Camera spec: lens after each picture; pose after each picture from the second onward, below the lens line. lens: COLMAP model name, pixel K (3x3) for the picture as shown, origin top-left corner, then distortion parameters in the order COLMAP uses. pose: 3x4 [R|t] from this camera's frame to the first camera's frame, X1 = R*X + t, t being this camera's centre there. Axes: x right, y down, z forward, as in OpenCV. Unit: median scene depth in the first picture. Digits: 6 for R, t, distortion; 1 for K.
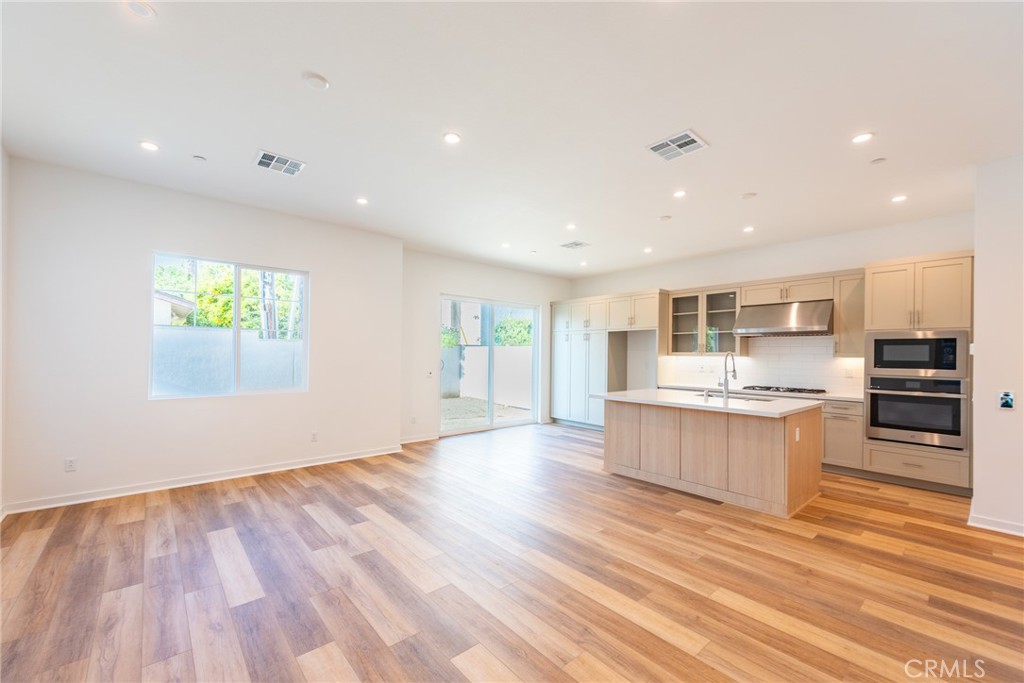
lens RADIAL K [[409.9, 0, 494.2], [0, 409.9, 354.5], [0, 0, 1]] dist [0.008864, -0.000535]
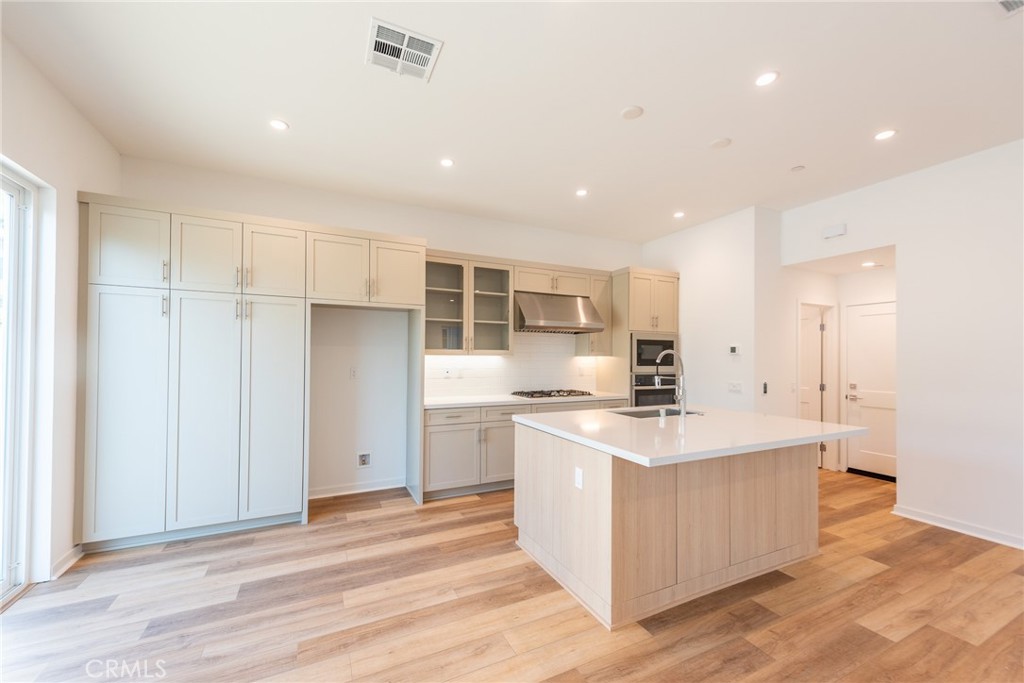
lens RADIAL K [[399.1, 0, 508.6], [0, 399.1, 354.1], [0, 0, 1]] dist [0.017985, -0.005540]
pose [[0.241222, -0.002936, 0.970466, -0.167520], [-0.003514, 0.999986, 0.003899, -0.001604], [-0.970464, -0.004351, 0.241208, 1.061692]]
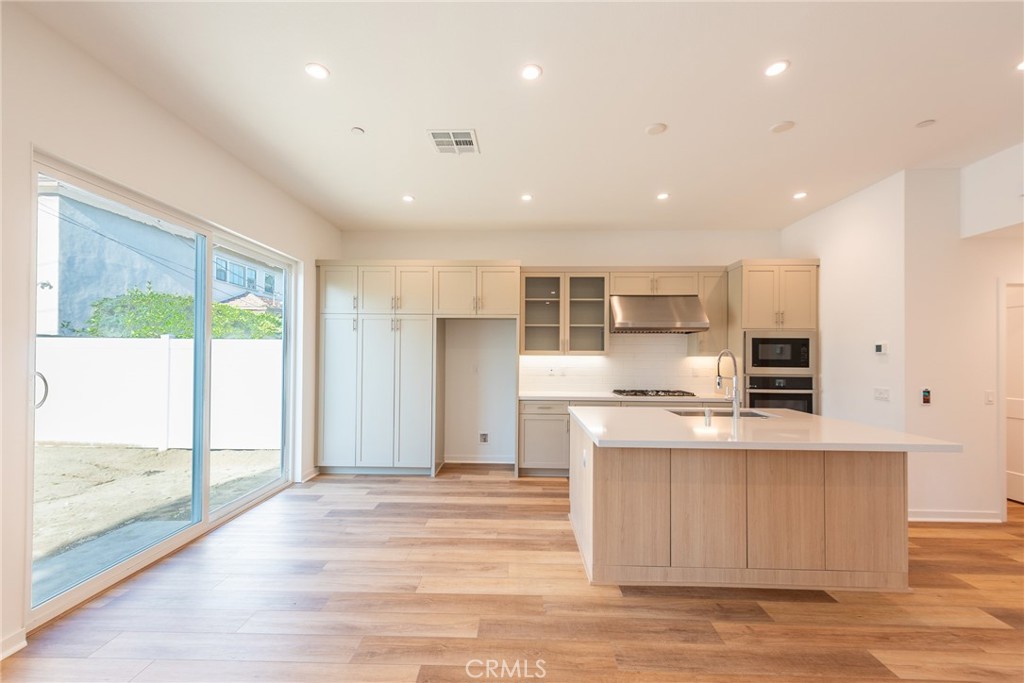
lens RADIAL K [[399.1, 0, 508.6], [0, 399.1, 354.1], [0, 0, 1]] dist [0.017985, -0.005540]
pose [[0.660340, -0.002679, 0.750962, -0.180169], [0.000812, 0.999996, 0.002854, -0.001693], [-0.750966, -0.001275, 0.660340, 0.795685]]
